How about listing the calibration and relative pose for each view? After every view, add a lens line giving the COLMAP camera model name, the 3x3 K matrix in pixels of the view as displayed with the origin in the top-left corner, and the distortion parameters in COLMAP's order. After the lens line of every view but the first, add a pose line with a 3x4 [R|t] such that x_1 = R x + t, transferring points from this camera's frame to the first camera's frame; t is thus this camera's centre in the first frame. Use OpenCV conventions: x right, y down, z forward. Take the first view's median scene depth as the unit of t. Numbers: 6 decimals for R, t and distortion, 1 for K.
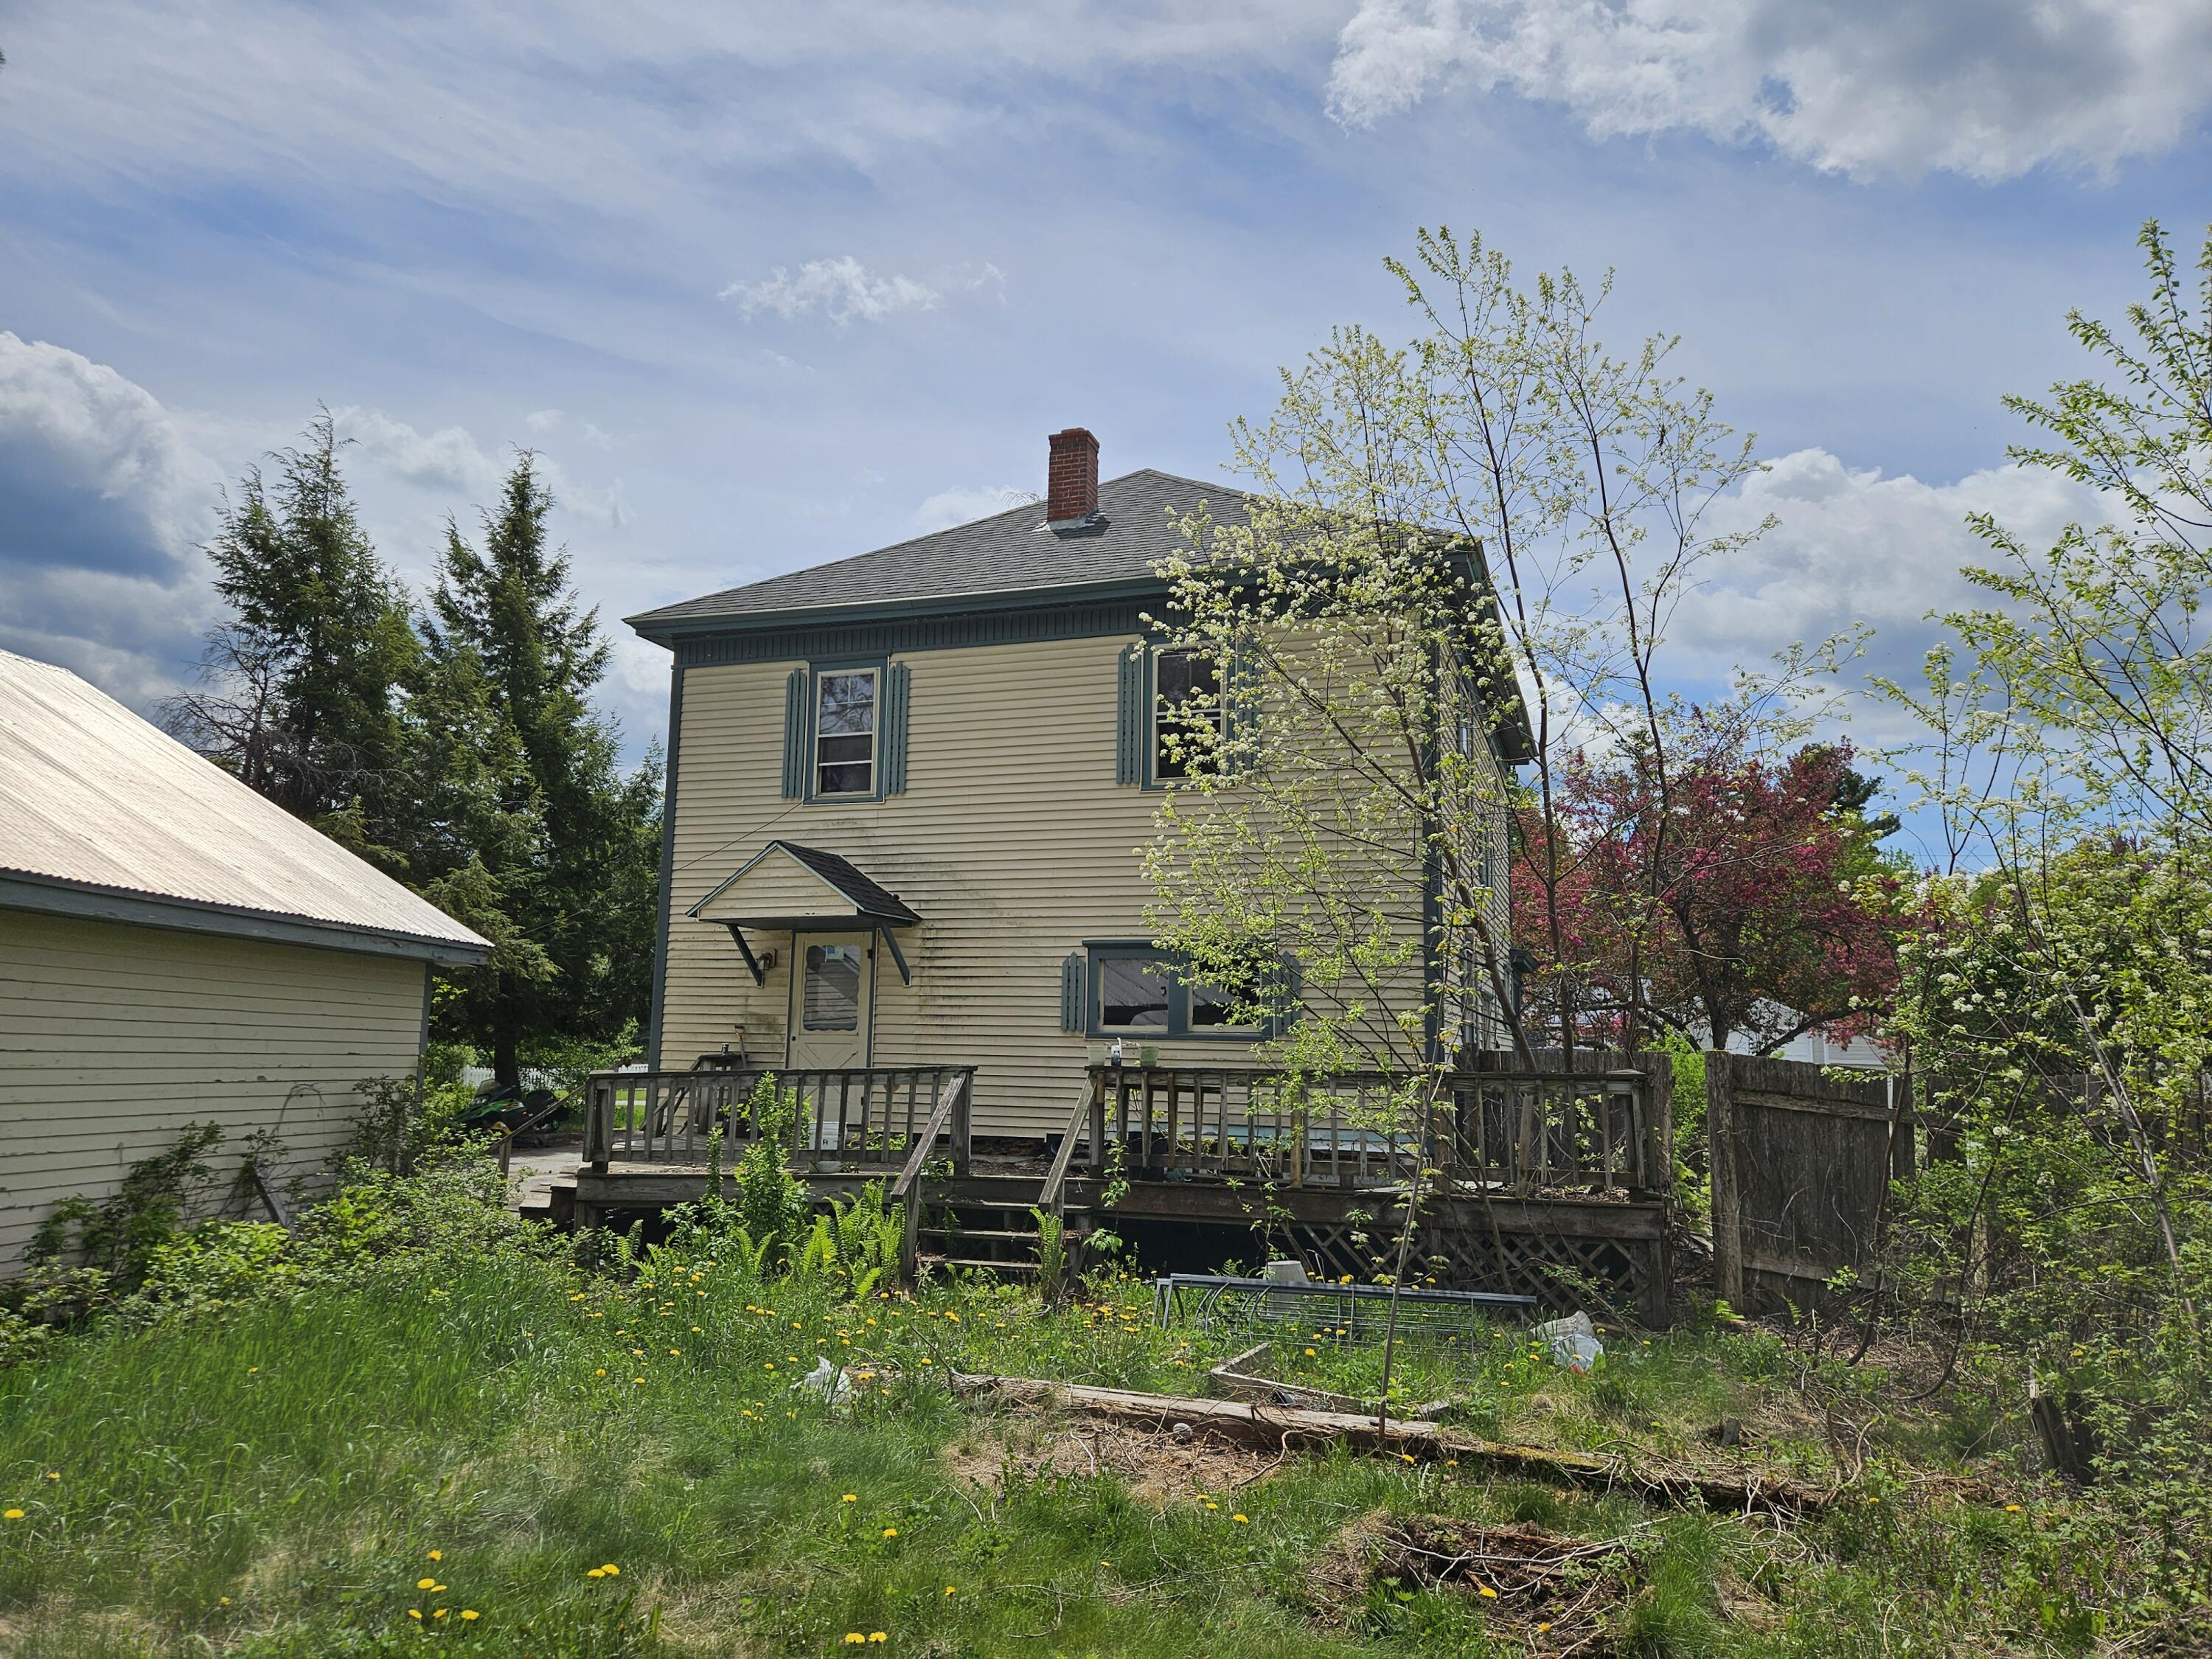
lens RADIAL K [[1478.2, 0, 1103.0], [0, 1478.2, 841.9], [0, 0, 1]] dist [0.092116, -0.075304]
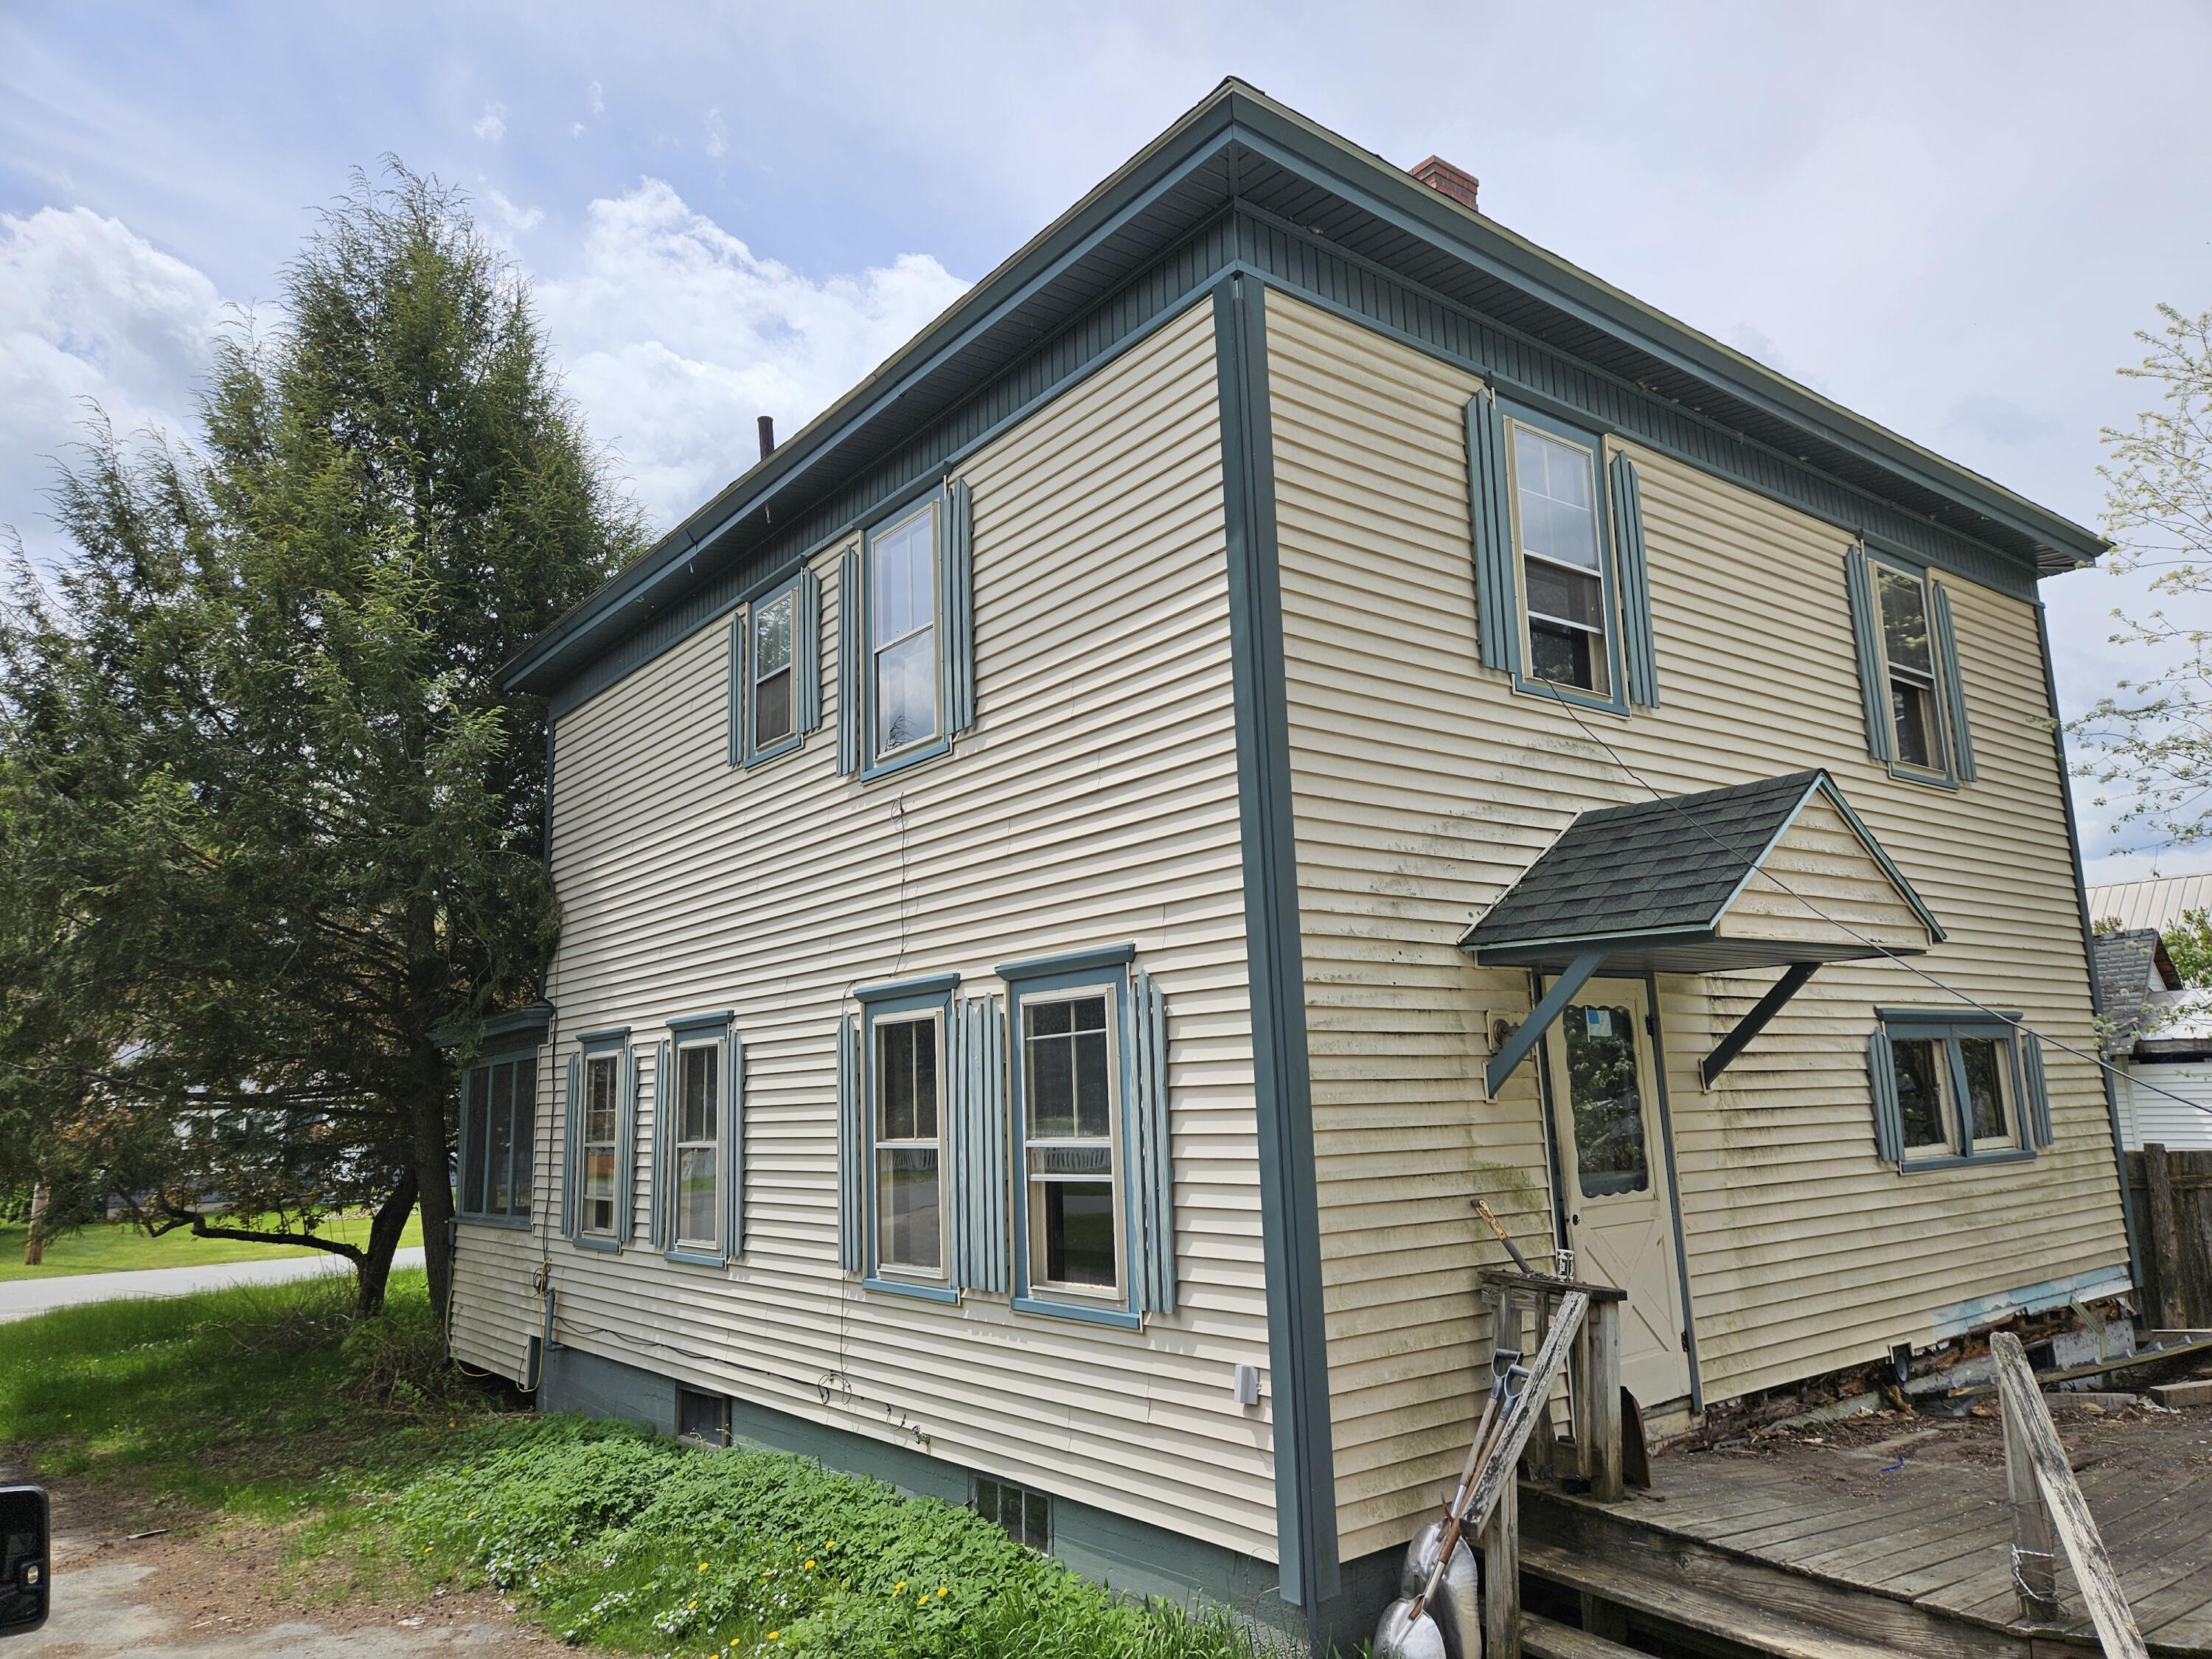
lens RADIAL K [[1478.2, 0, 1103.0], [0, 1478.2, 841.9], [0, 0, 1]] dist [0.092116, -0.075304]
pose [[0.525555, 0.108749, 0.843781, -0.651967], [-0.078869, 0.993753, -0.078954, 0.066840], [-0.847096, -0.025053, 0.530849, 0.873343]]
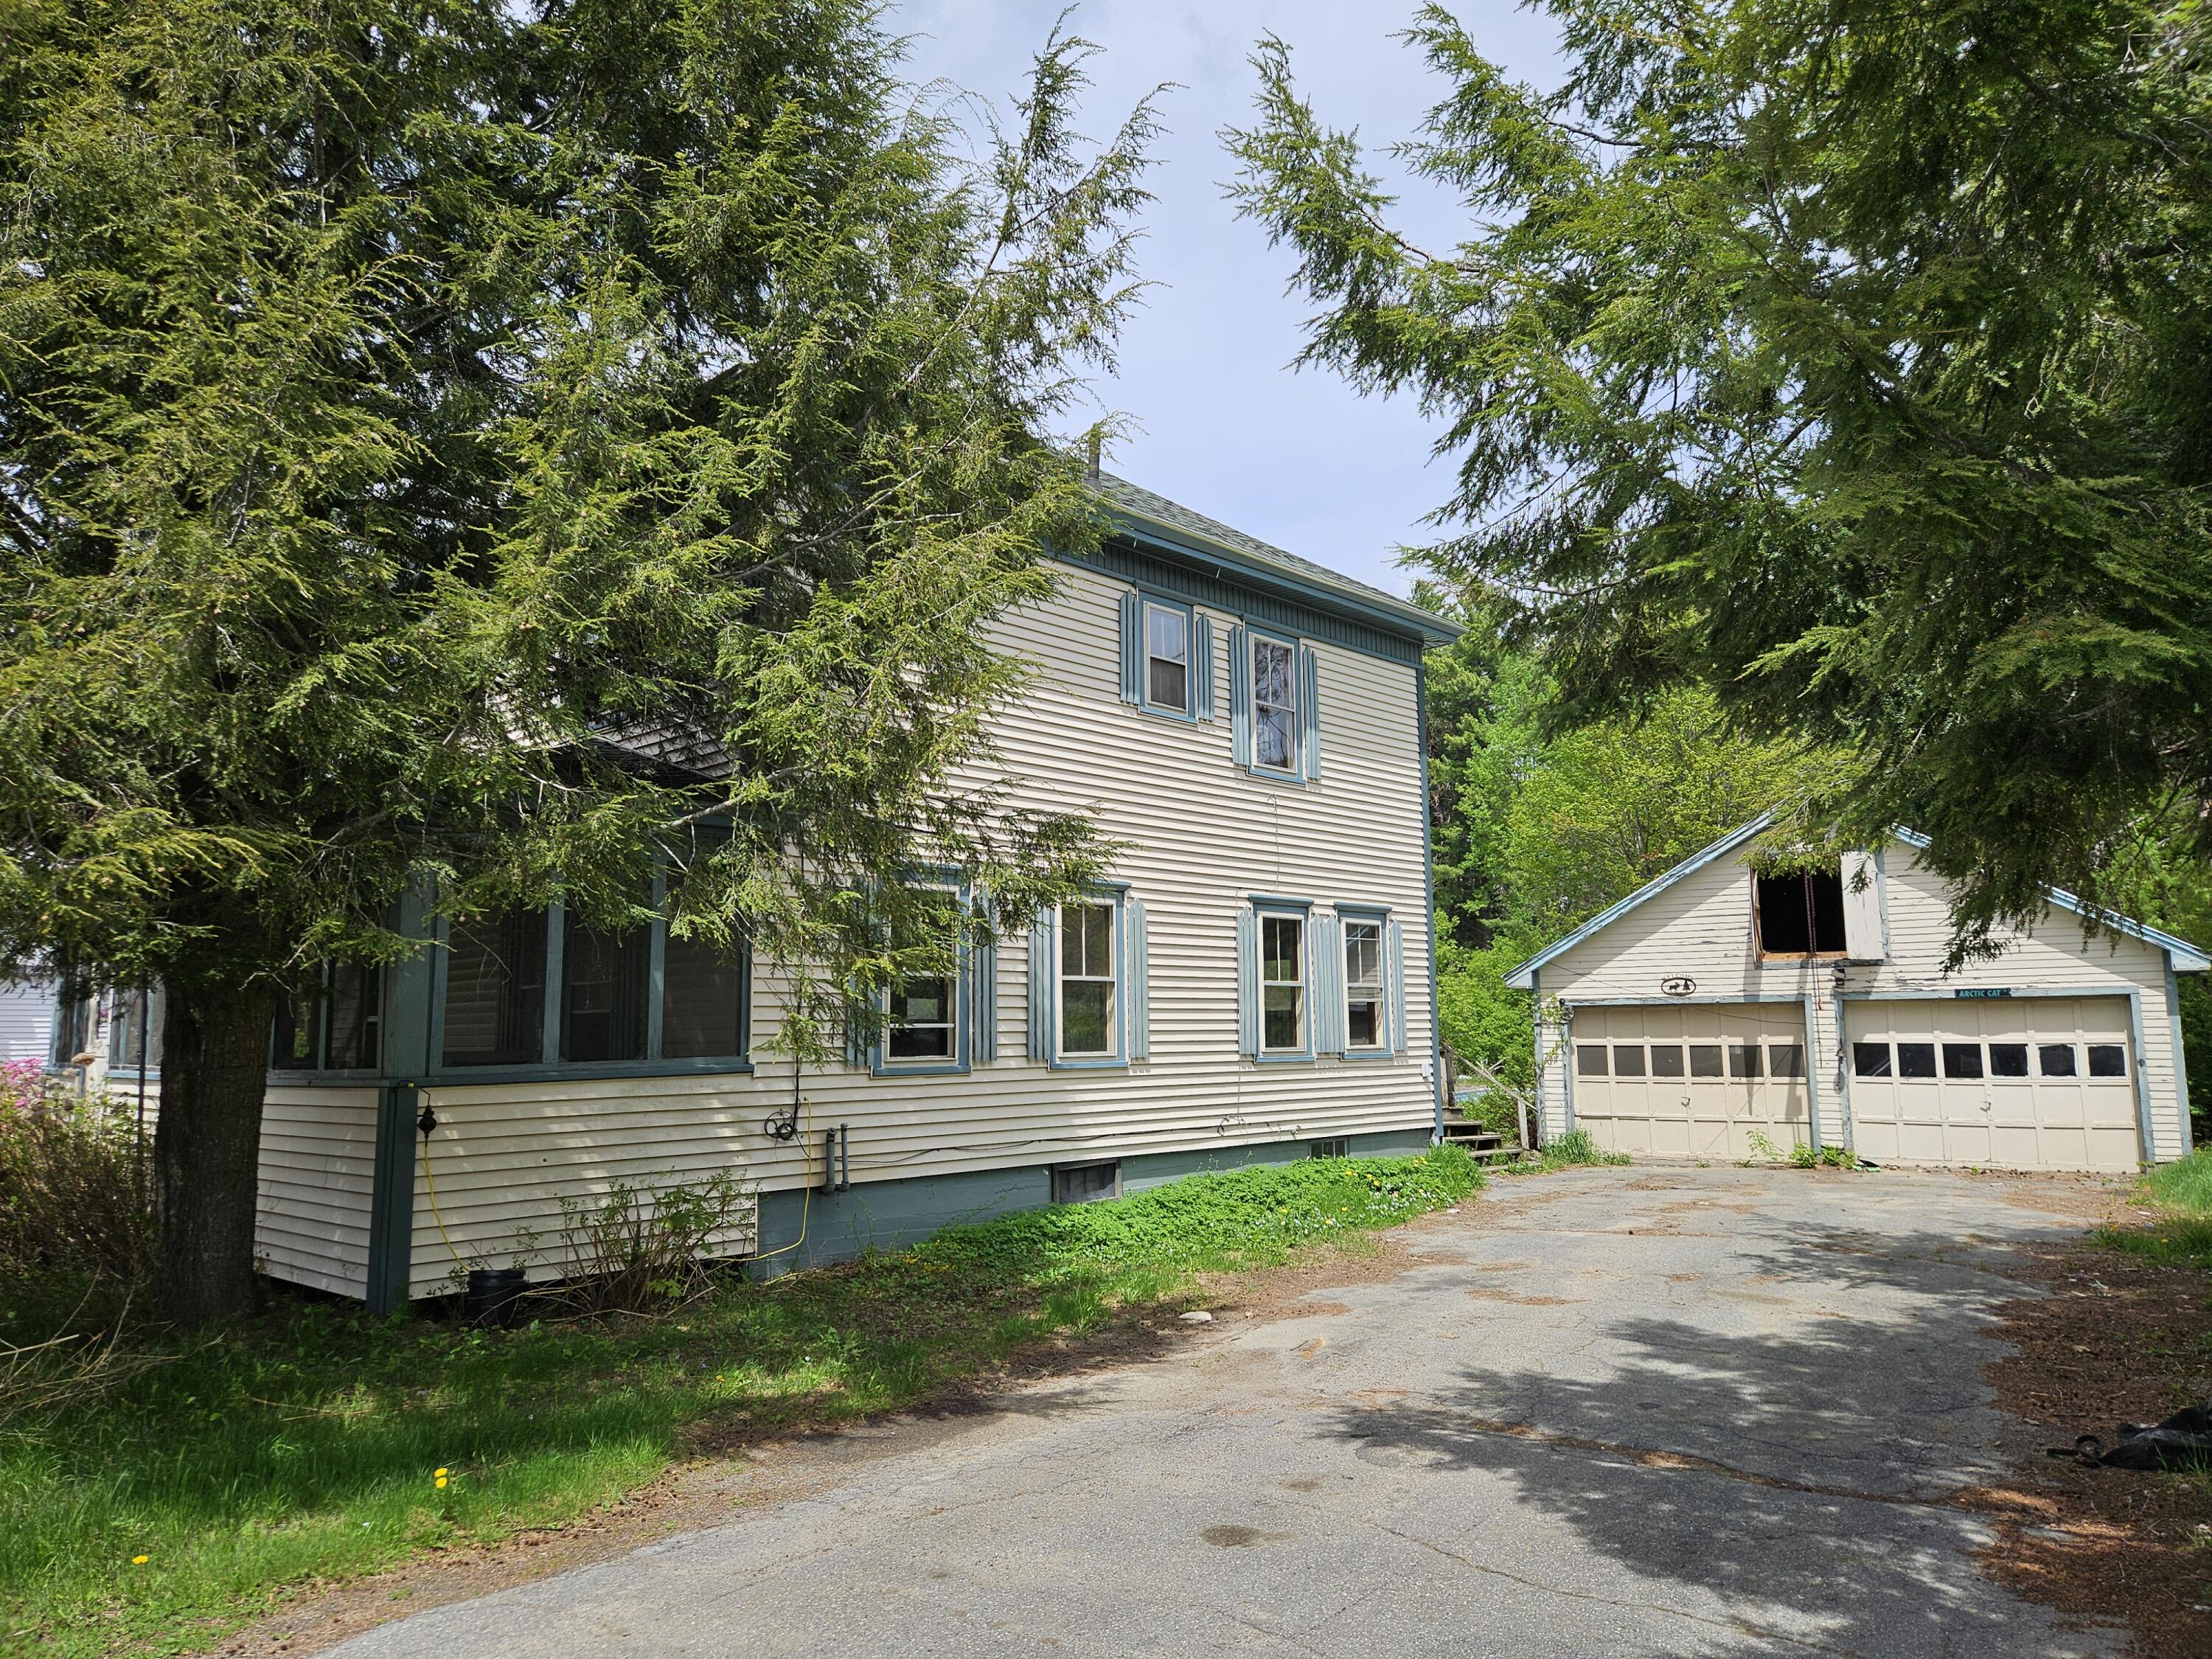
lens RADIAL K [[1478.2, 0, 1103.0], [0, 1478.2, 841.9], [0, 0, 1]] dist [0.092116, -0.075304]
pose [[-0.914604, 0.042992, 0.402060, -0.525330], [-0.064452, 0.966118, -0.249923, 0.290427], [-0.399182, -0.254494, -0.880844, 2.096340]]
